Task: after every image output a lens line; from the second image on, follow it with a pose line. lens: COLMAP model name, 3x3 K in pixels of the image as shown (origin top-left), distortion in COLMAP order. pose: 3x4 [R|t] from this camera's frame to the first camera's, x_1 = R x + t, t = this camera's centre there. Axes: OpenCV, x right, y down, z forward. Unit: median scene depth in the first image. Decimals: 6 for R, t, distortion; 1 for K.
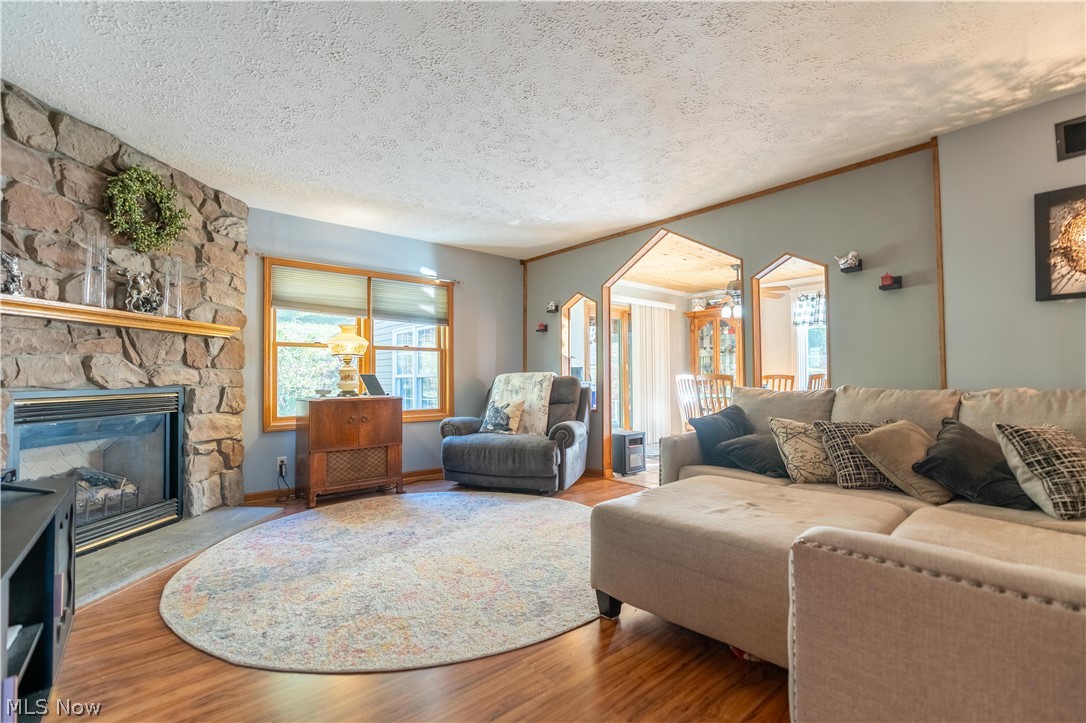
lens RADIAL K [[488.1, 0, 549.4], [0, 488.1, 365.7], [0, 0, 1]] dist [-0.004190, 0.002004]
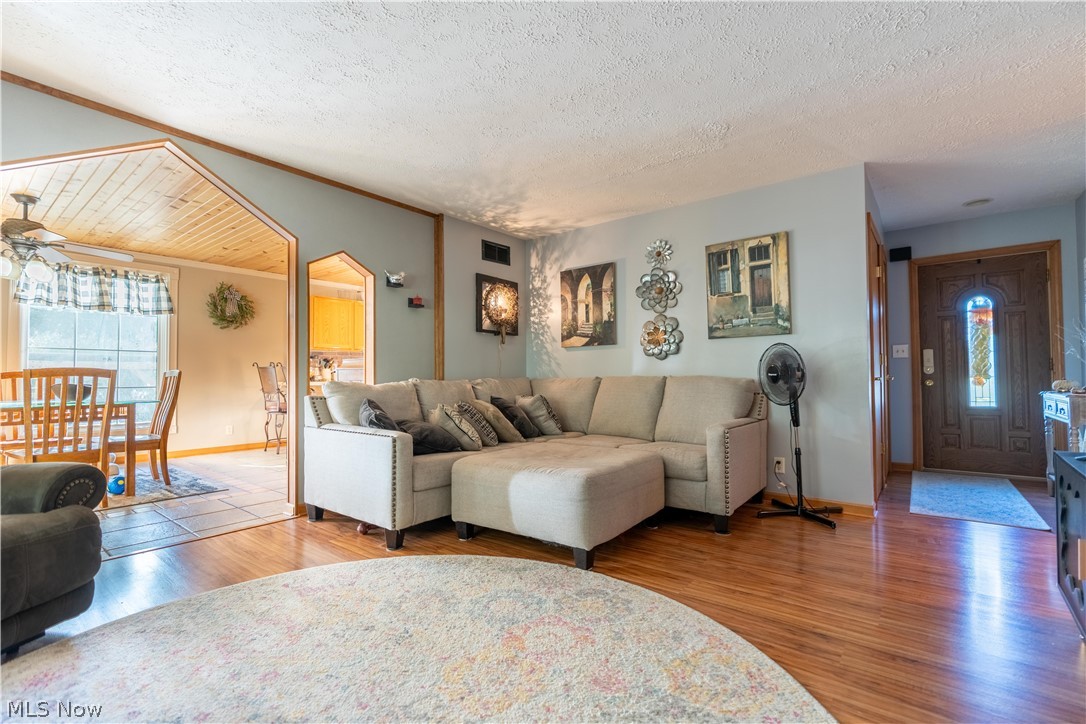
lens RADIAL K [[488.1, 0, 541.3], [0, 488.1, 363.9], [0, 0, 1]] dist [-0.004190, 0.002004]
pose [[-0.180764, 0.033299, 0.982963, -0.846577], [-0.017745, 0.999154, -0.037111, 0.054515], [-0.983366, -0.024151, -0.180020, 1.093341]]
